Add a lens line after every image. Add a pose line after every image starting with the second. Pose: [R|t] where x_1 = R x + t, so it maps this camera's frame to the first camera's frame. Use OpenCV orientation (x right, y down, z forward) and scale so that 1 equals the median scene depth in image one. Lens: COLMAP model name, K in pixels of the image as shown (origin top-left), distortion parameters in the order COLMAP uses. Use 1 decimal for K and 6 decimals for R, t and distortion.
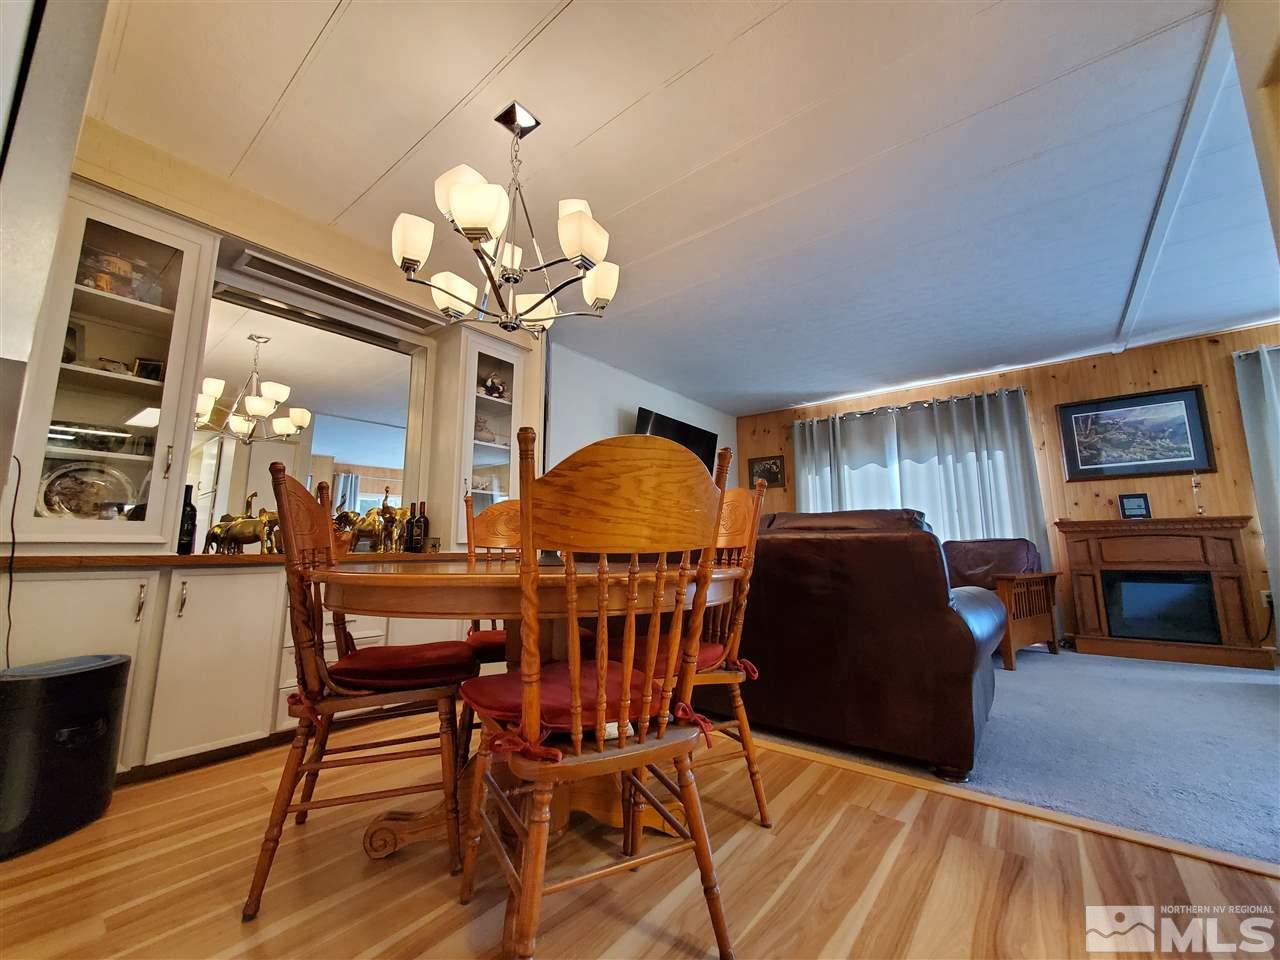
lens RADIAL K [[507.8, 0, 640.9], [0, 507.8, 476.5], [0, 0, 1]] dist [-0.001907, -0.001294]
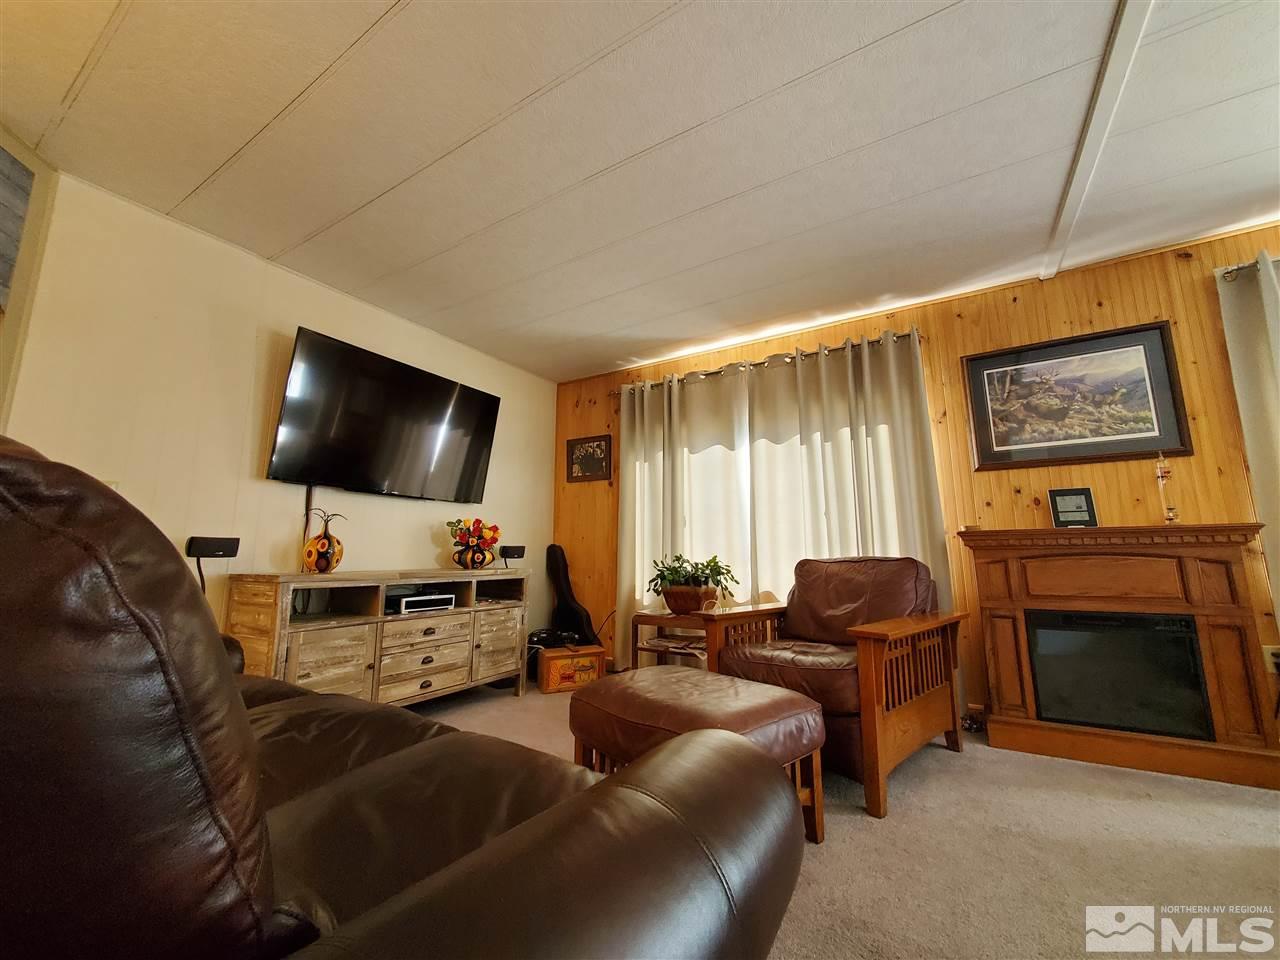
lens RADIAL K [[507.8, 0, 640.5], [0, 507.8, 477.5], [0, 0, 1]] dist [-0.001907, -0.001294]
pose [[0.992298, 0.020550, 0.122159, 0.346251], [-0.019029, 0.999726, -0.013602, 0.038964], [-0.122405, 0.011173, 0.992417, 0.421345]]
